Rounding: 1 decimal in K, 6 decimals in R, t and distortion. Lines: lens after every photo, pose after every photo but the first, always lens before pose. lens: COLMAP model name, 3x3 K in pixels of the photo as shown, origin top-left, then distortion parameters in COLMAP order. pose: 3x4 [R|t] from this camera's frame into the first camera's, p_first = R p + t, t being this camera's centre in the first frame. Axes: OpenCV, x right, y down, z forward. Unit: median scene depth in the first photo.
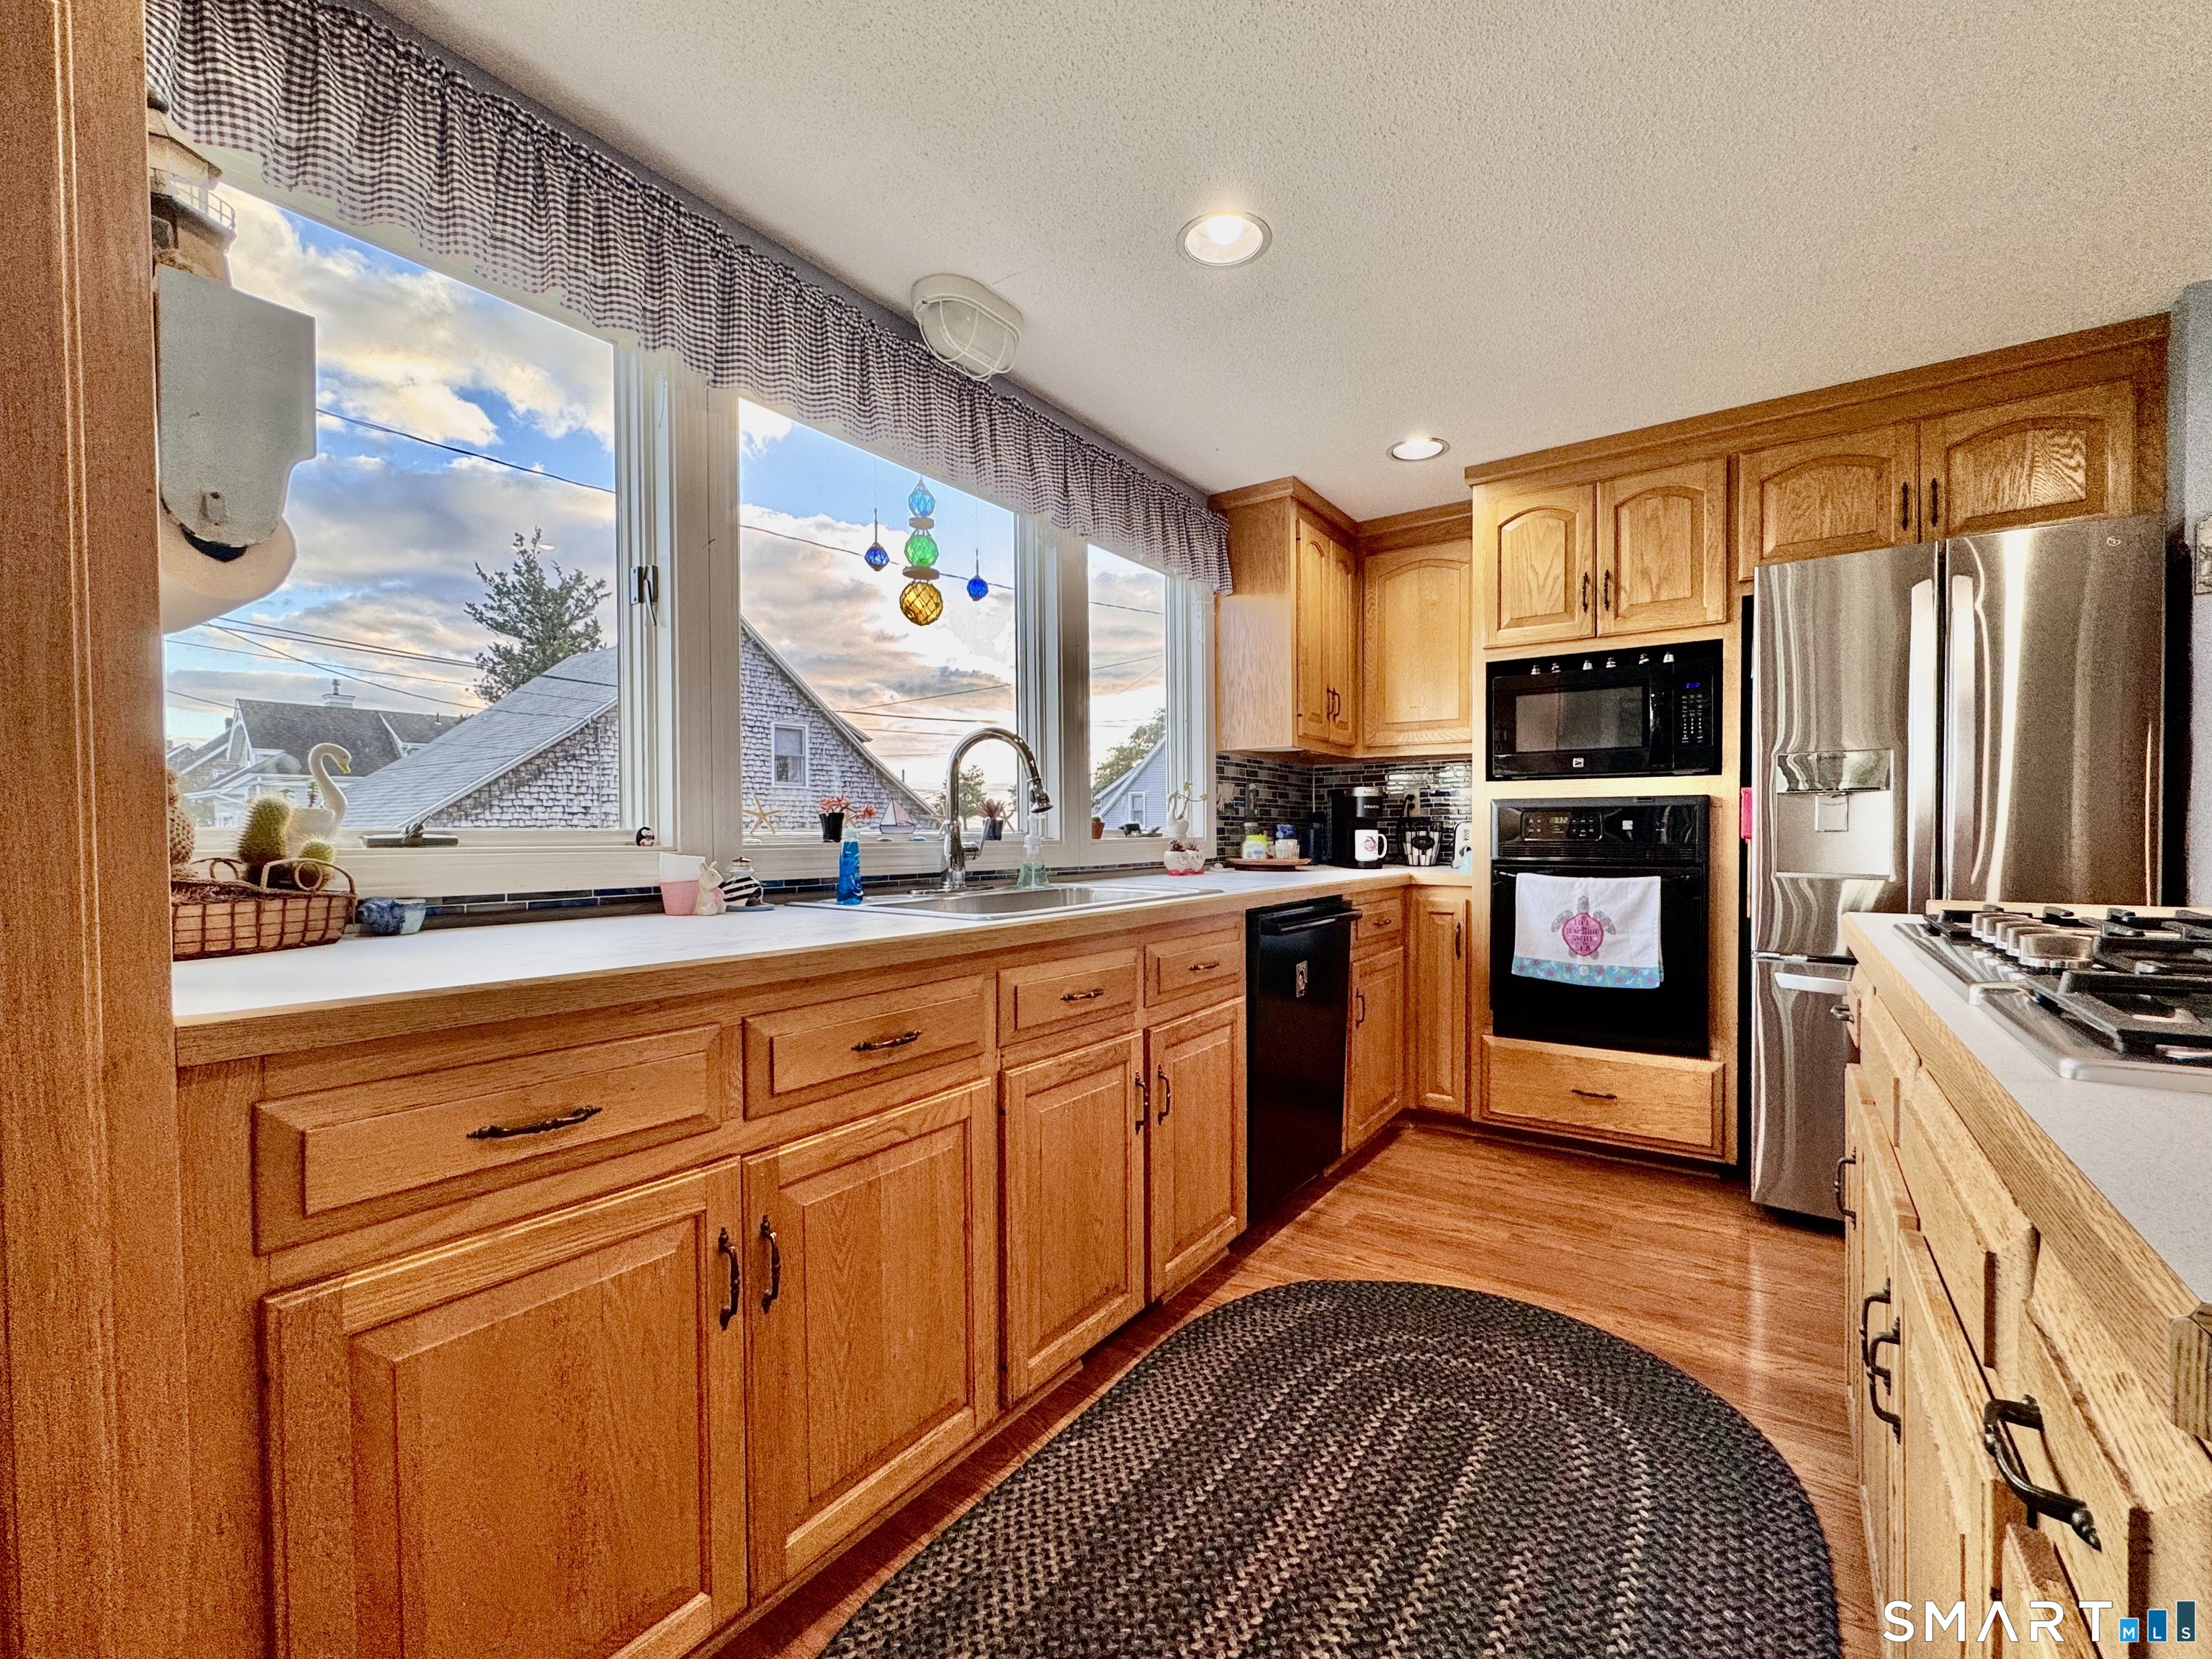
lens RADIAL K [[945.4, 0, 1135.2], [0, 945.4, 845.1], [0, 0, 1]] dist [-0.001129, -0.000334]
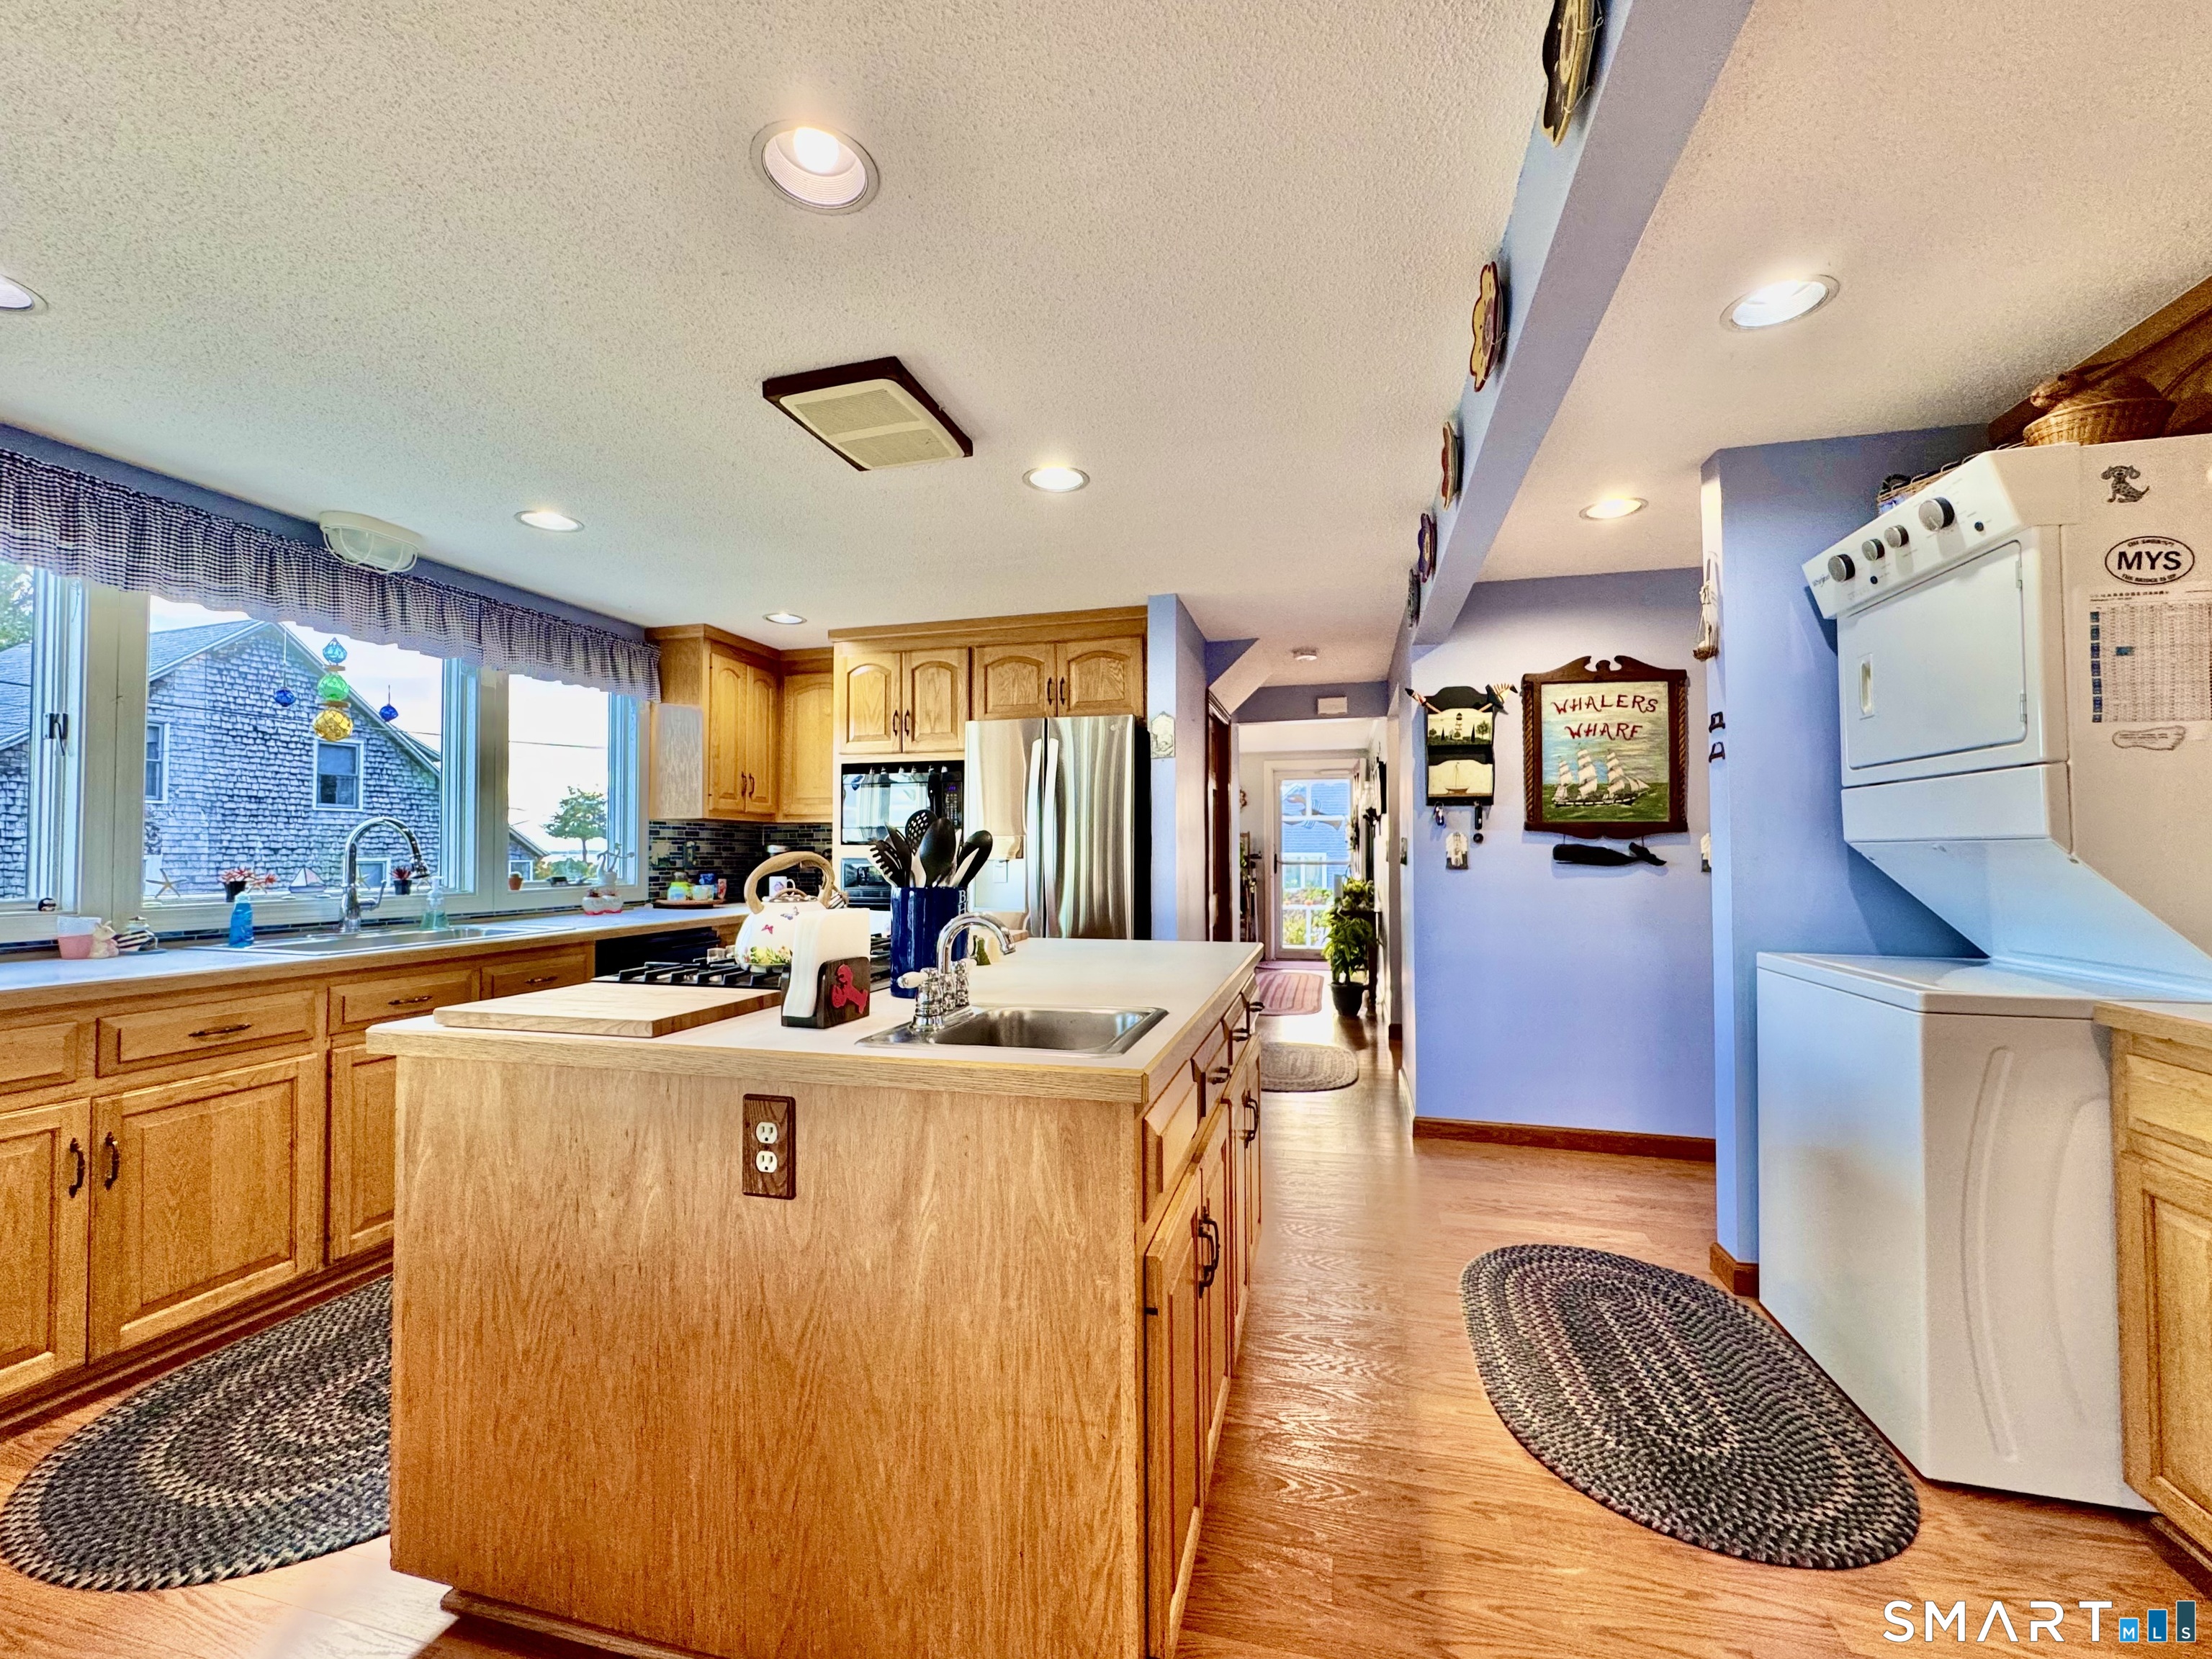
lens RADIAL K [[907.0, 0, 1106.0], [0, 907.0, 829.5], [0, 0, 1]] dist [-0.001551, -0.000148]
pose [[0.942867, 0.010415, 0.333007, 0.393597], [0.003437, 0.999154, -0.040979, -0.044823], [-0.333152, 0.039782, 0.942034, -0.607984]]
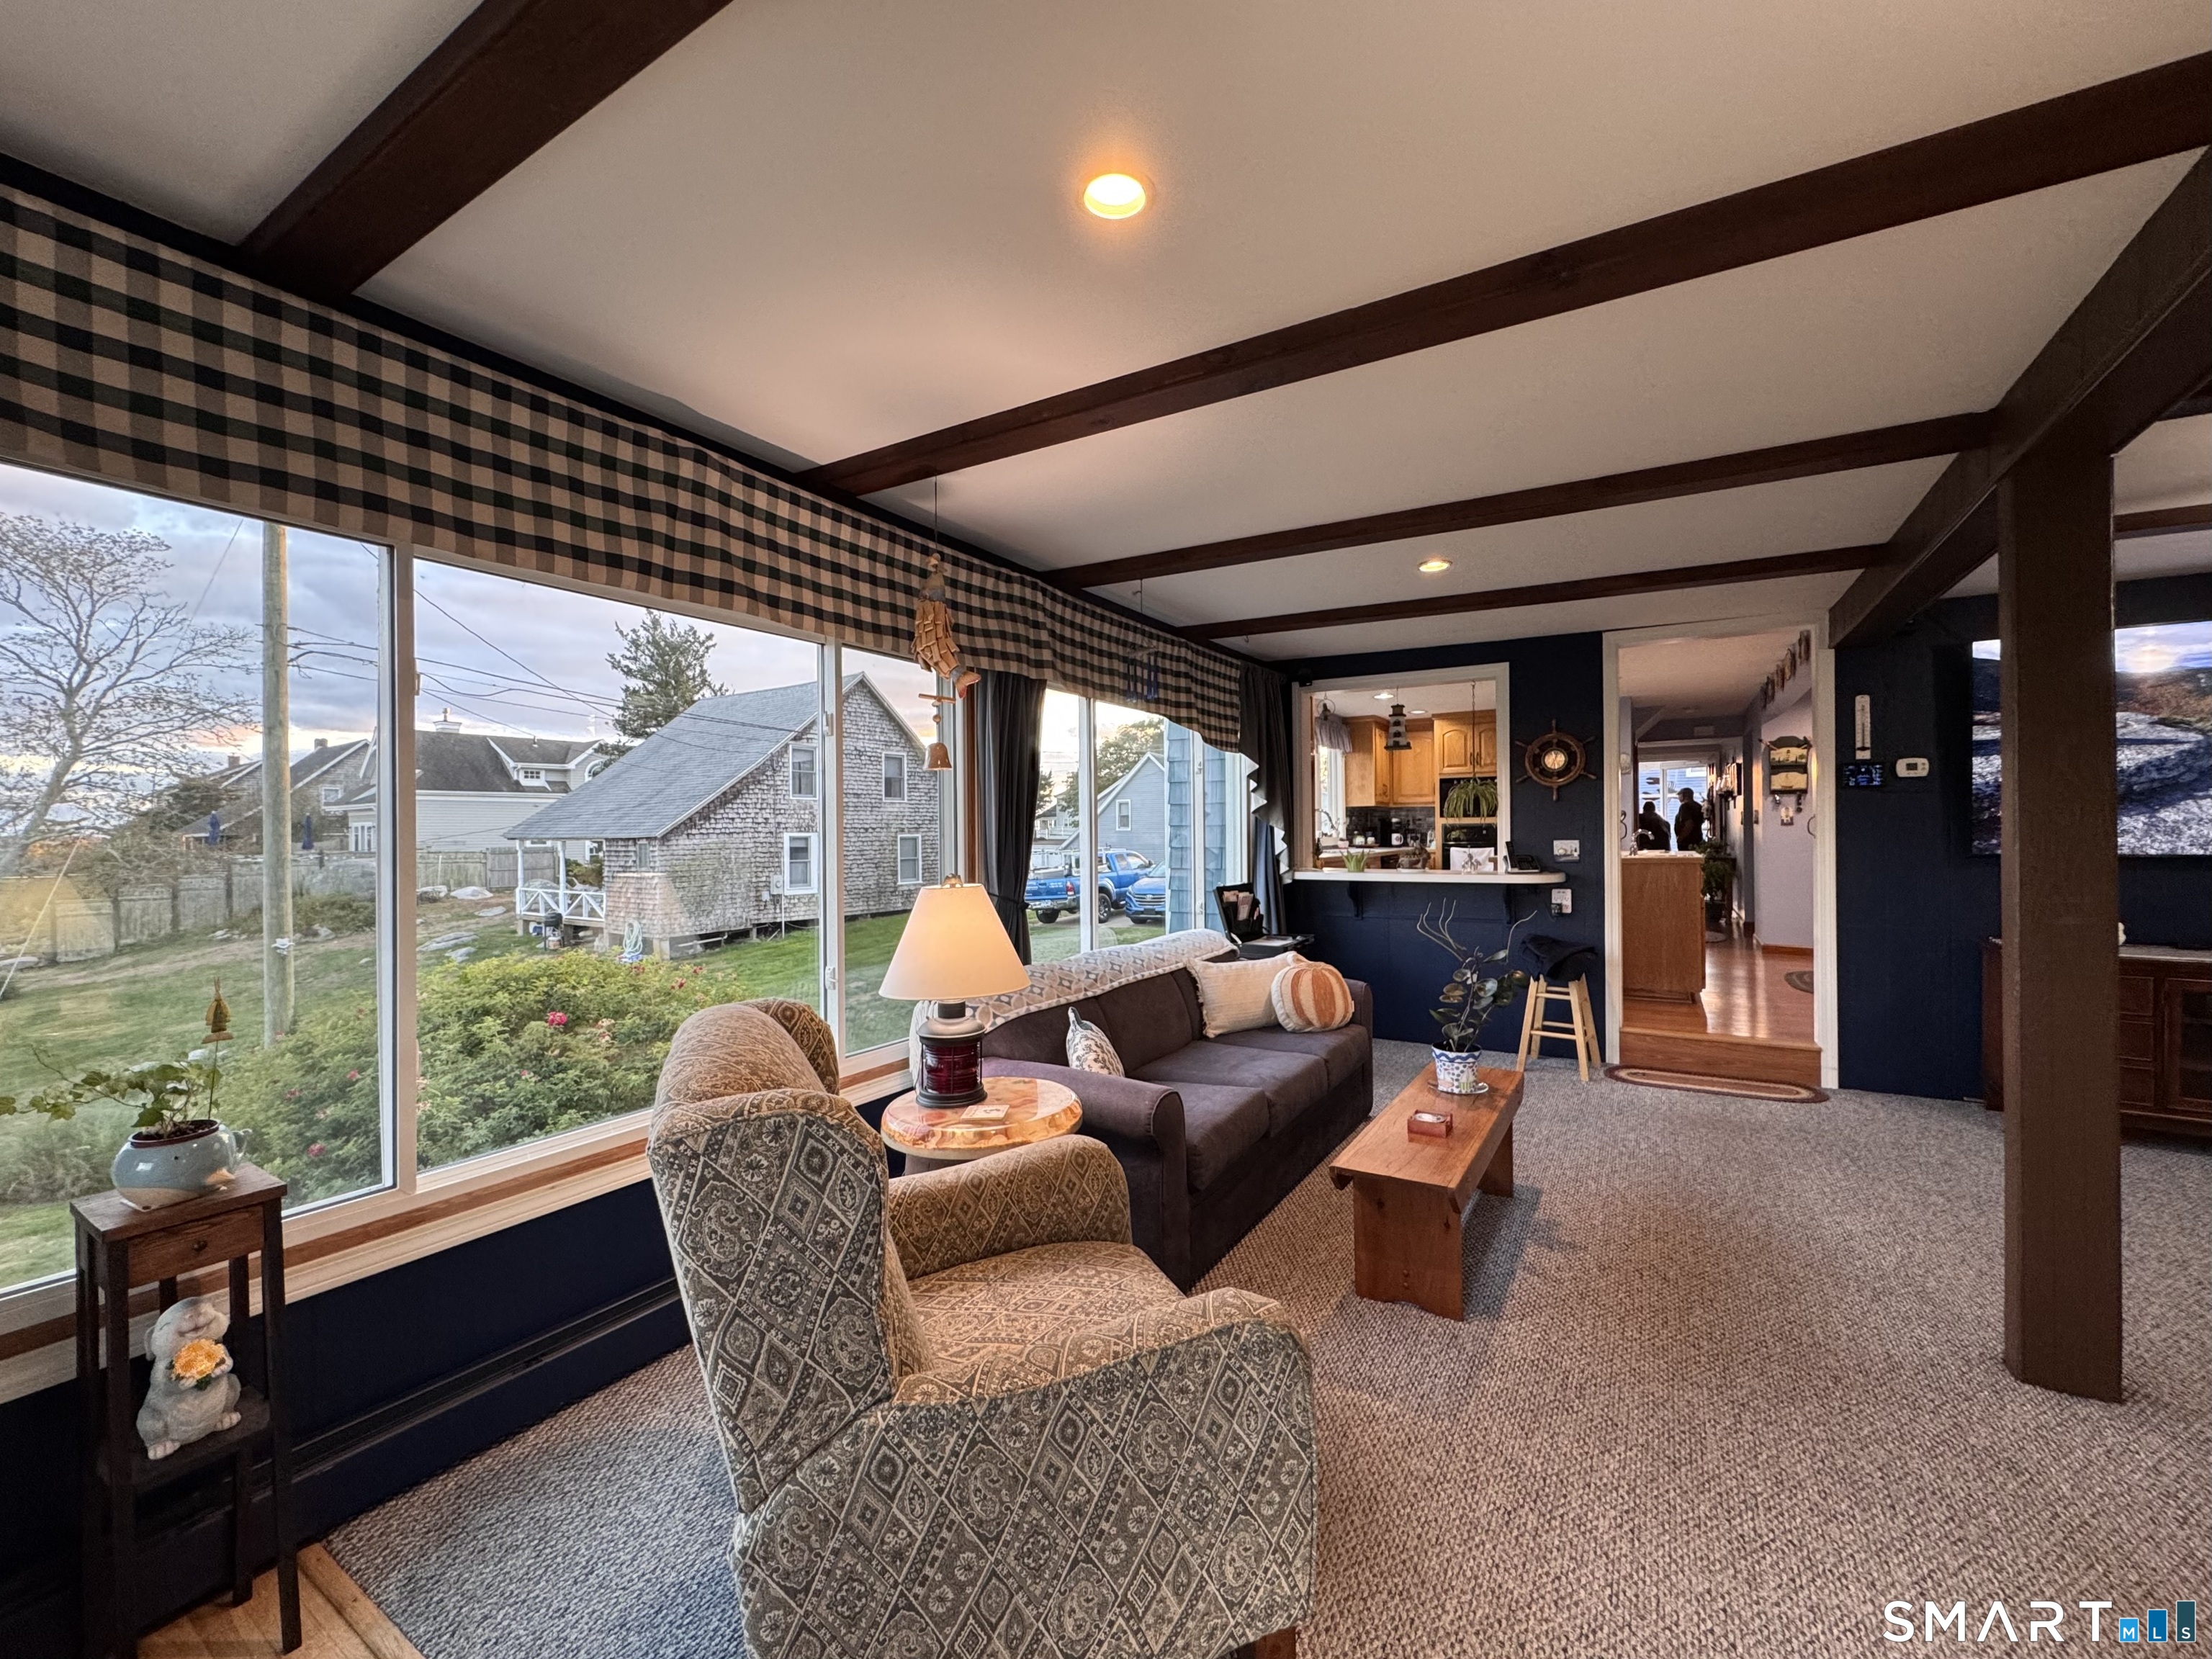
lens RADIAL K [[885.3, 0, 1107.7], [0, 885.3, 836.8], [0, 0, 1]] dist [-0.010023, -0.000162]
pose [[0.999526, -0.005537, 0.030278, -1.046327], [0.005845, 0.999932, -0.010107, 0.021966], [-0.030220, 0.010279, 0.999490, -2.417482]]
